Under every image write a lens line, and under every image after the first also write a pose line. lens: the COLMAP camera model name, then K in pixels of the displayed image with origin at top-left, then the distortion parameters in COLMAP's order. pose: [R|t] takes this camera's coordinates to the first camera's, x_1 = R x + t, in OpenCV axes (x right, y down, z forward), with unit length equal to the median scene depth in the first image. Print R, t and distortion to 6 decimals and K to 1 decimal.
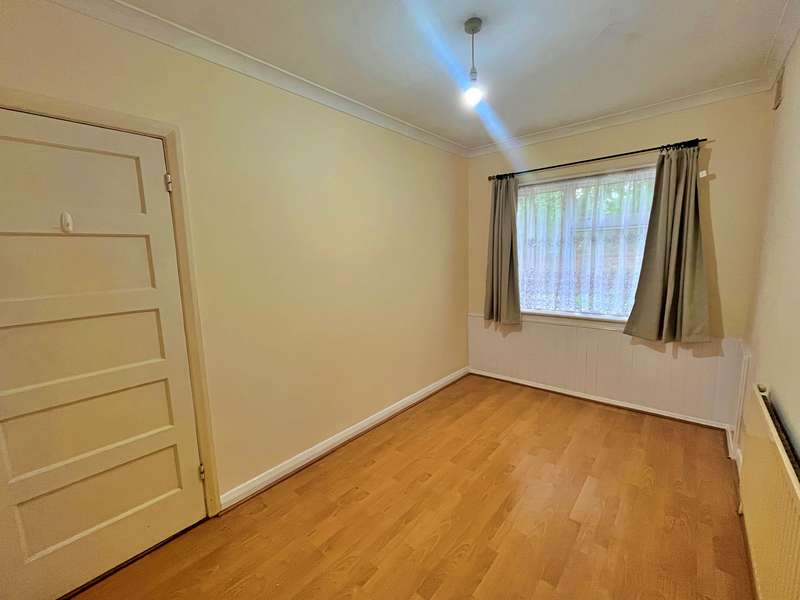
lens RADIAL K [[341.8, 0, 397.2], [0, 341.8, 301.8], [0, 0, 1]] dist [-0.000788, -0.000008]
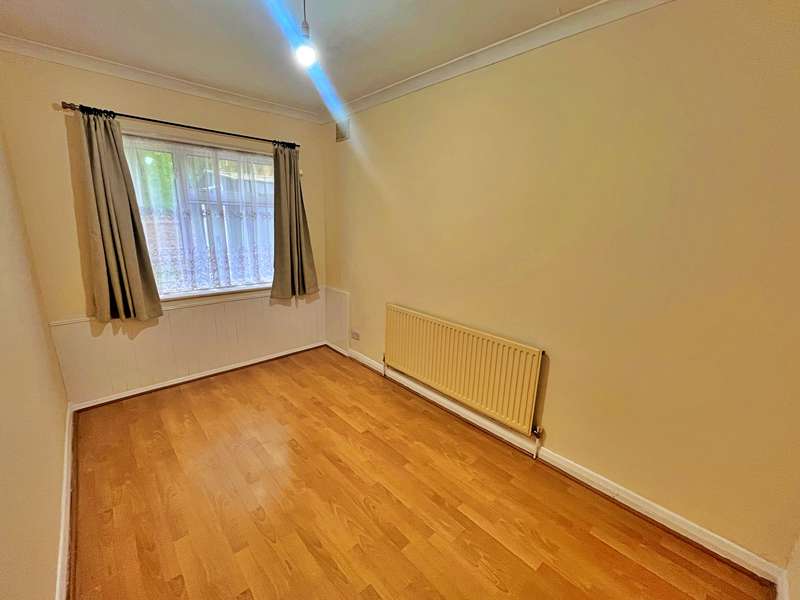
lens RADIAL K [[341.8, 0, 397.2], [0, 341.8, 301.8], [0, 0, 1]] dist [-0.000788, -0.000008]
pose [[0.104874, -0.199720, 0.974224, -0.435507], [0.115476, 0.975446, 0.187539, -0.063161], [-0.987758, 0.092832, 0.125362, 0.417050]]
